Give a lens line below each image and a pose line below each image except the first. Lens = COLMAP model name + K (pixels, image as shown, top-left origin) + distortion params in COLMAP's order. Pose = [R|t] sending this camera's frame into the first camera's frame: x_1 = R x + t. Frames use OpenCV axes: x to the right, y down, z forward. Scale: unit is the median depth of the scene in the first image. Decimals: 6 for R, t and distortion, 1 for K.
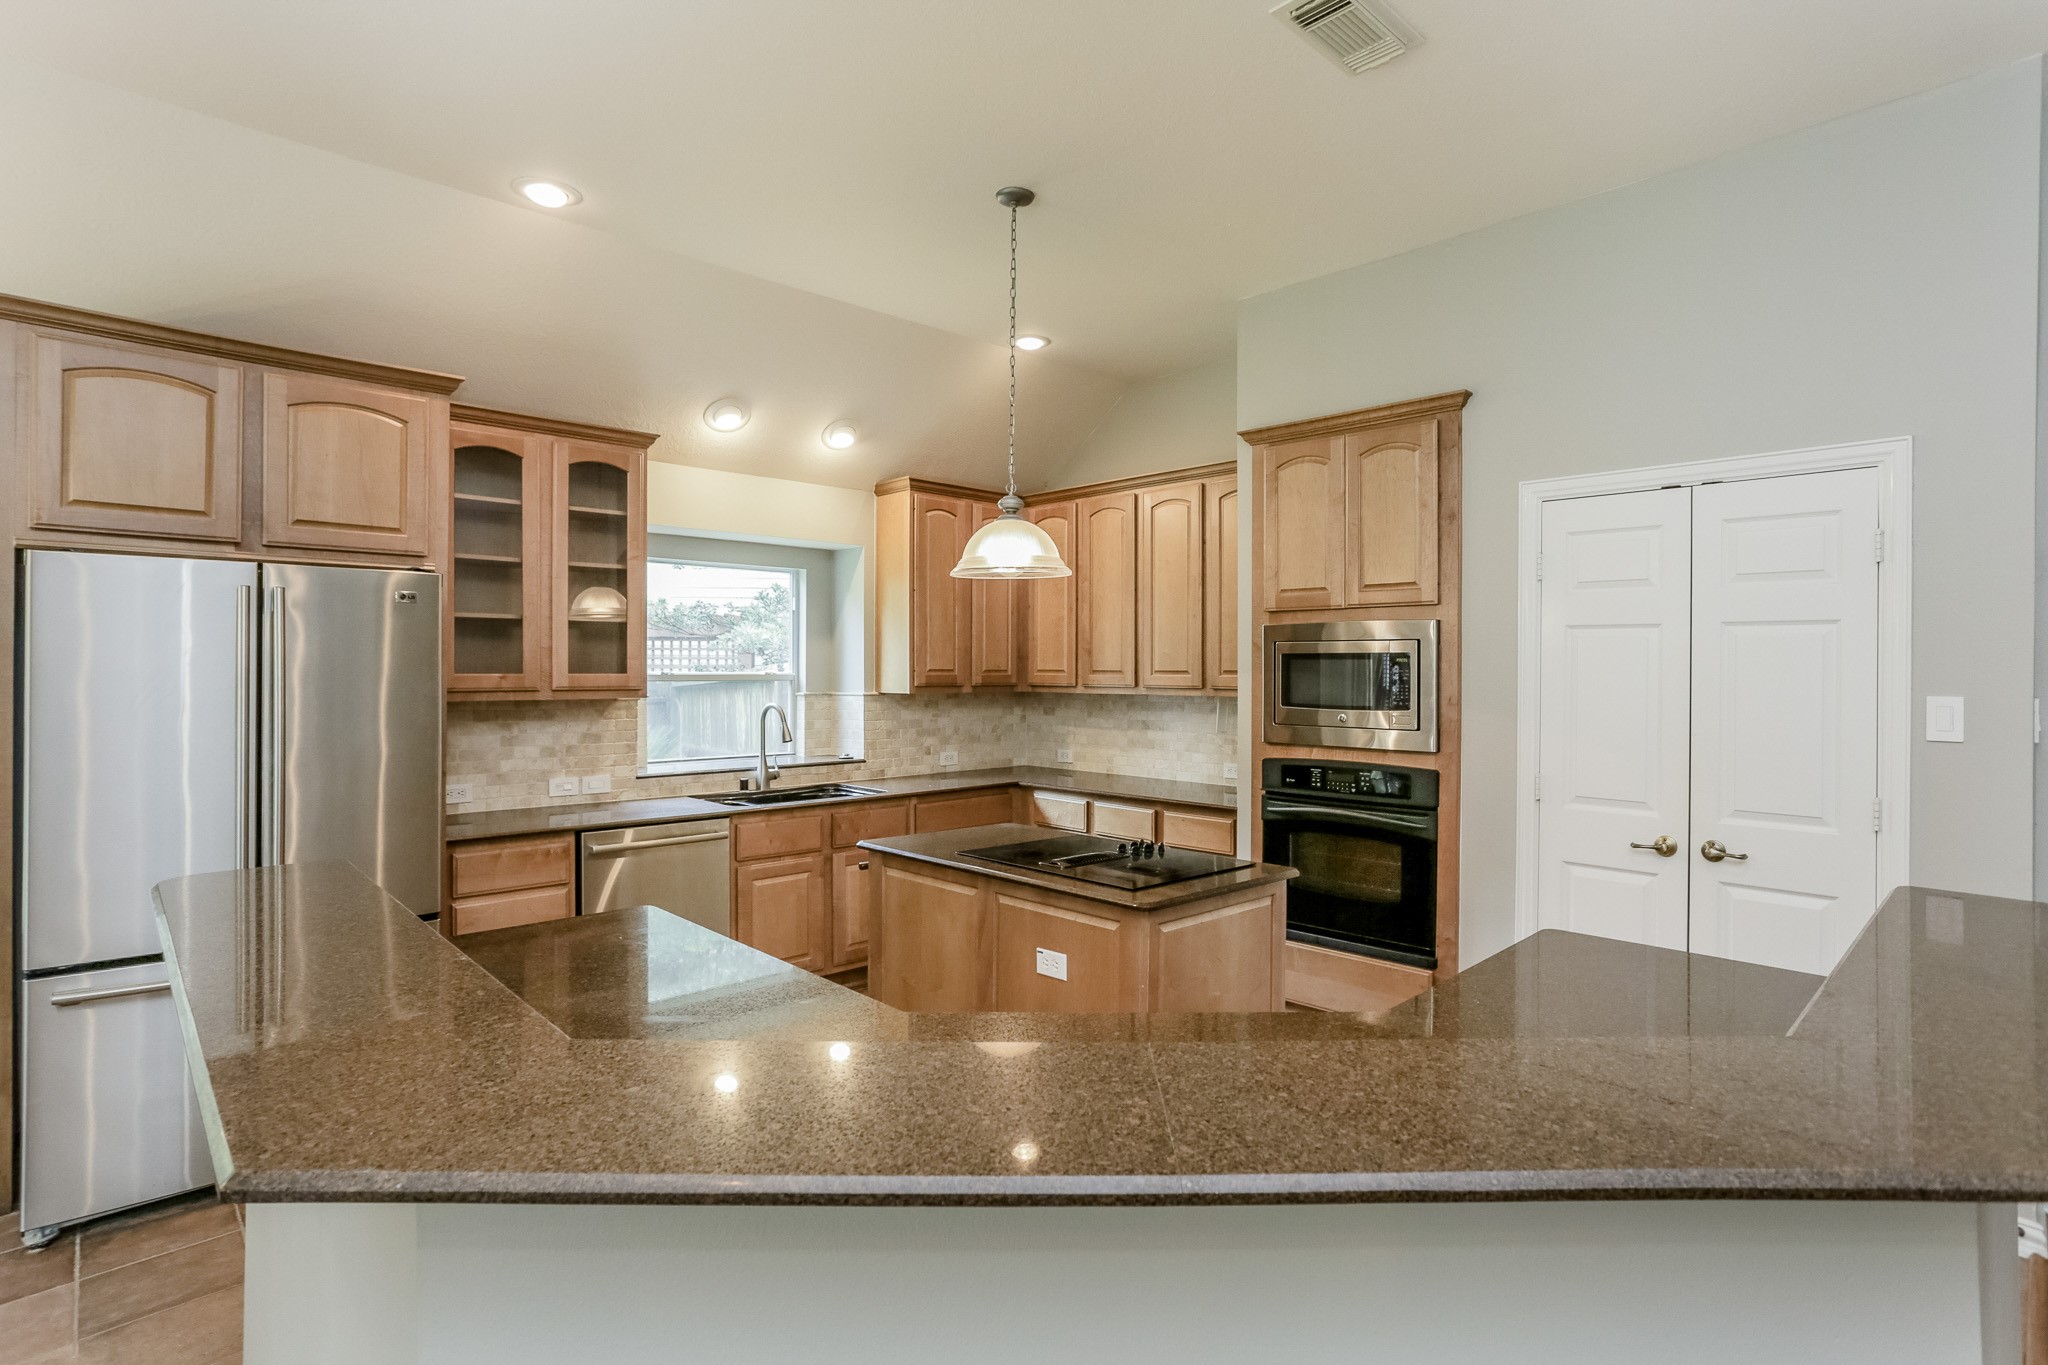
lens RADIAL K [[1010.4, 0, 1059.8], [0, 1010.4, 661.3], [0, 0, 1]] dist [-0.028928, 0.010922]
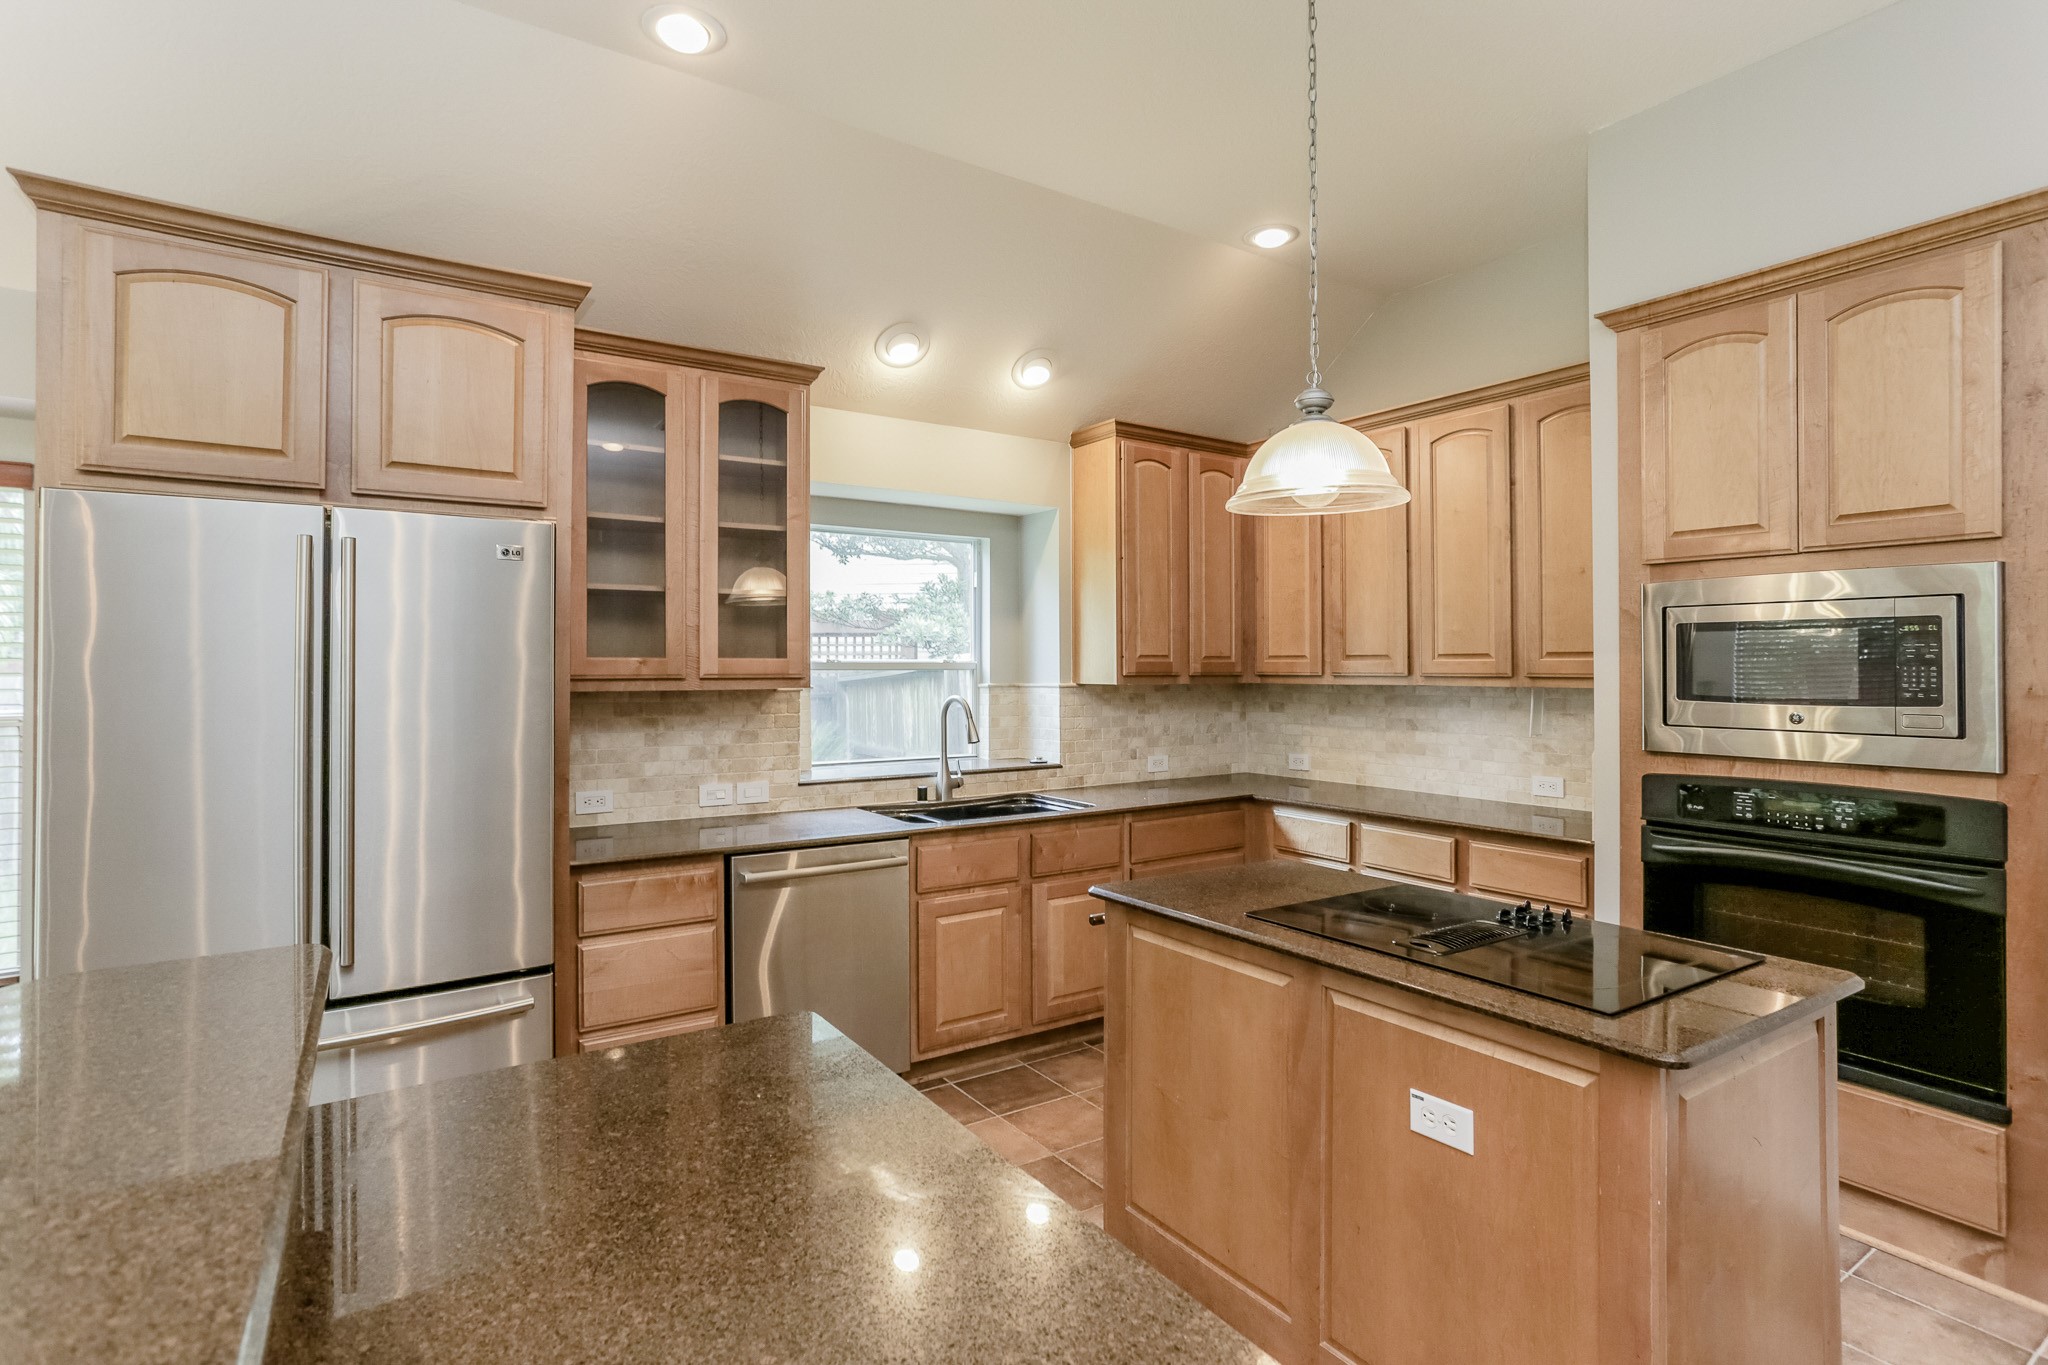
lens RADIAL K [[1010.4, 0, 1019.7], [0, 1010.4, 649.5], [0, 0, 1]] dist [-0.028928, 0.010922]
pose [[0.982166, -0.006102, -0.187914, -0.092078], [0.004390, 0.999945, -0.009523, 0.014130], [0.187962, 0.008529, 0.982139, 0.233969]]
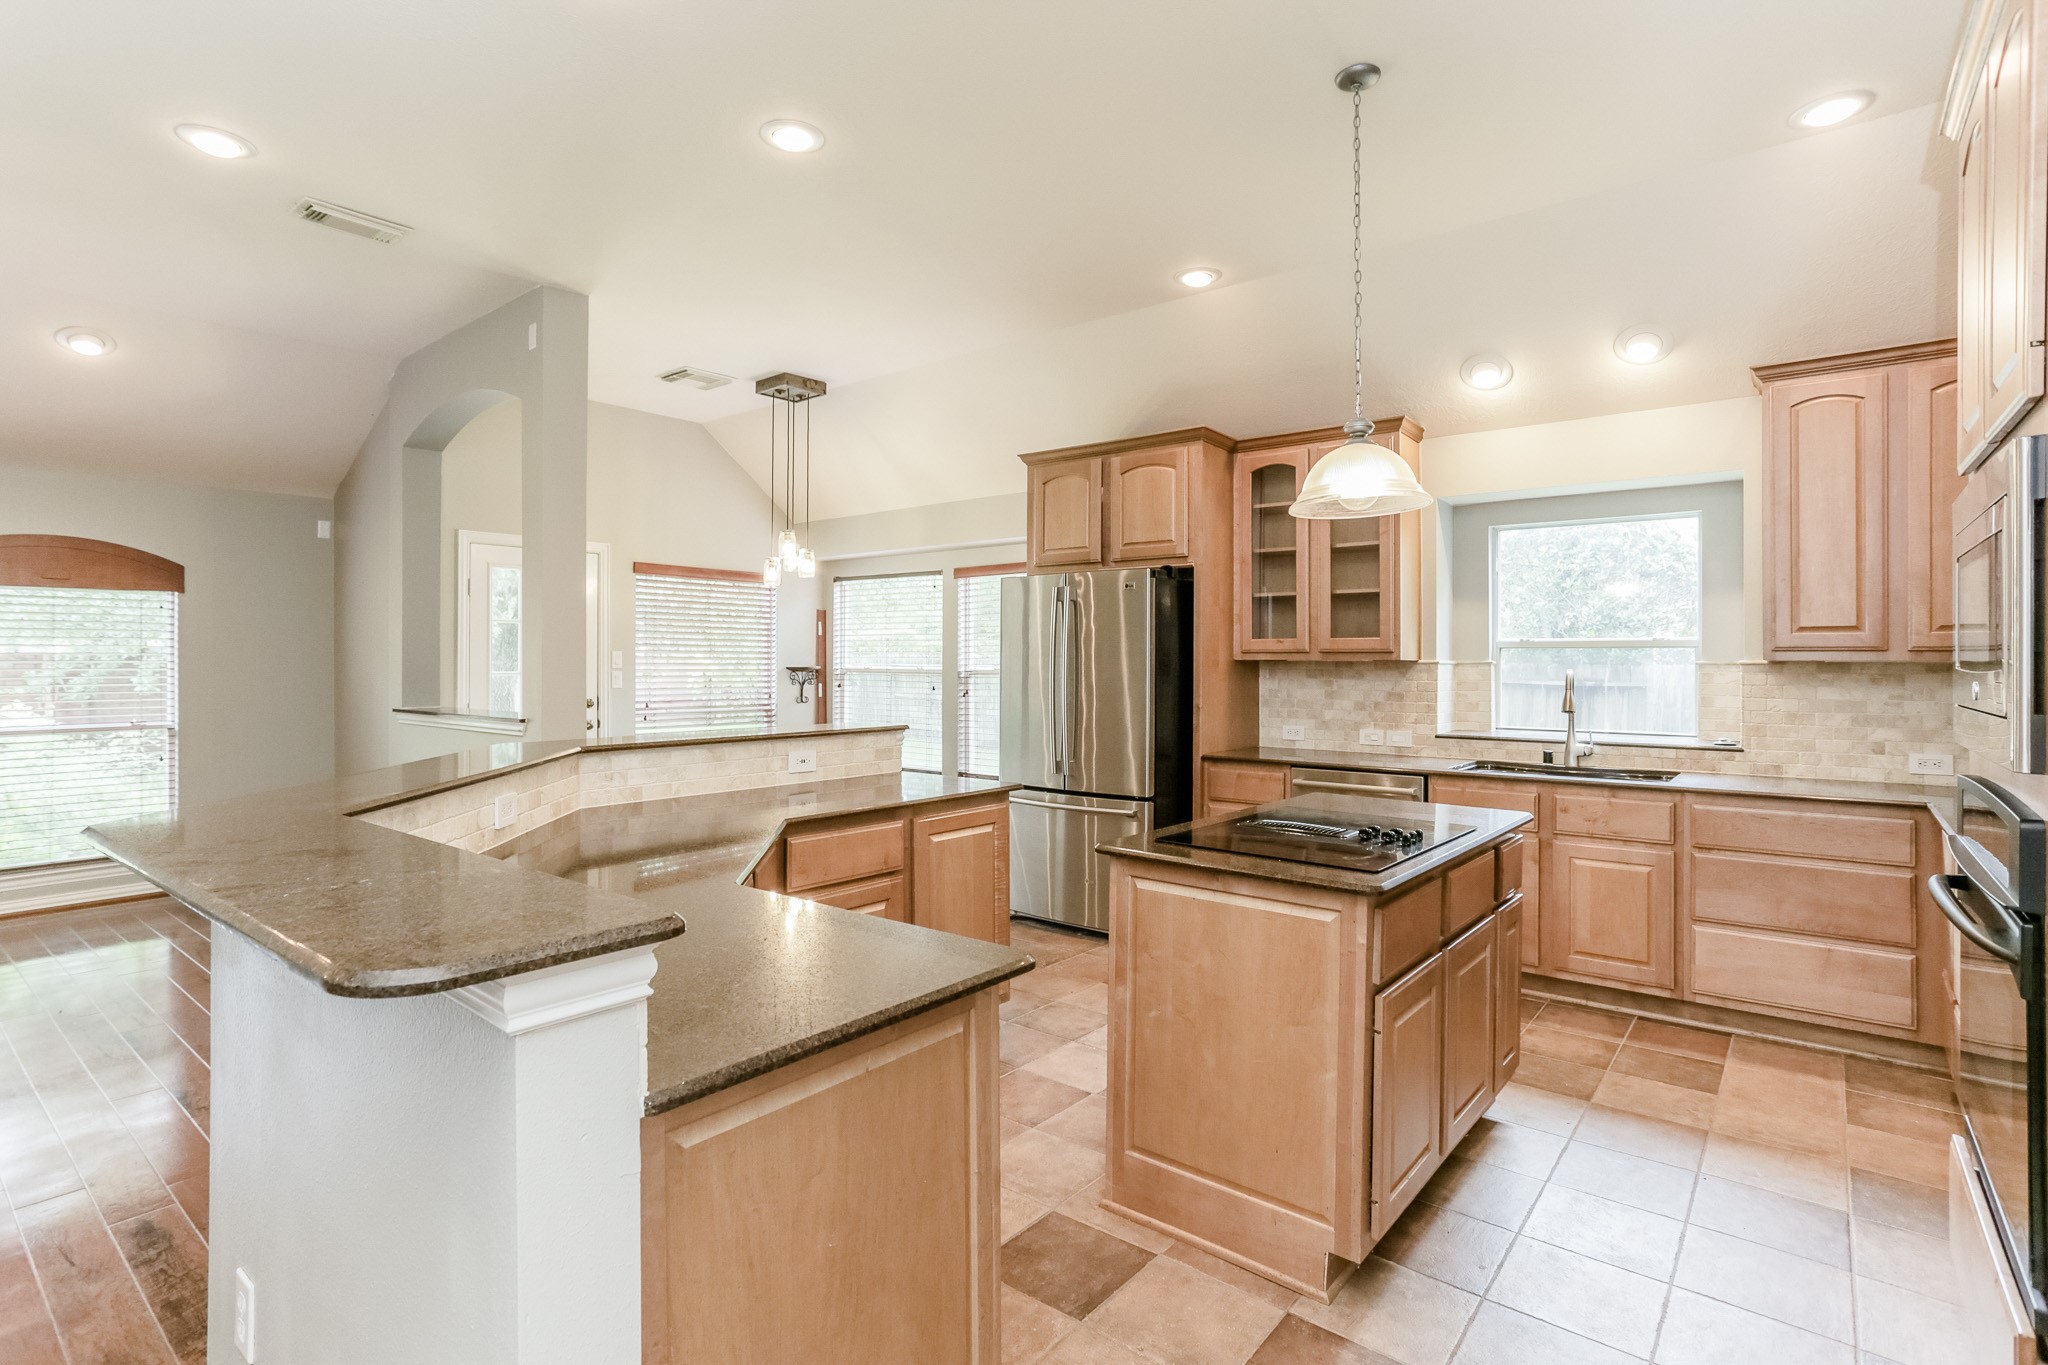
lens RADIAL K [[1010.4, 0, 1042.6], [0, 1010.4, 663.3], [0, 0, 1]] dist [-0.028928, 0.010922]
pose [[0.133428, -0.001395, -0.991057, 0.640347], [0.004786, 0.999988, -0.000763, 0.040649], [0.991047, -0.004642, 0.133433, 0.489931]]
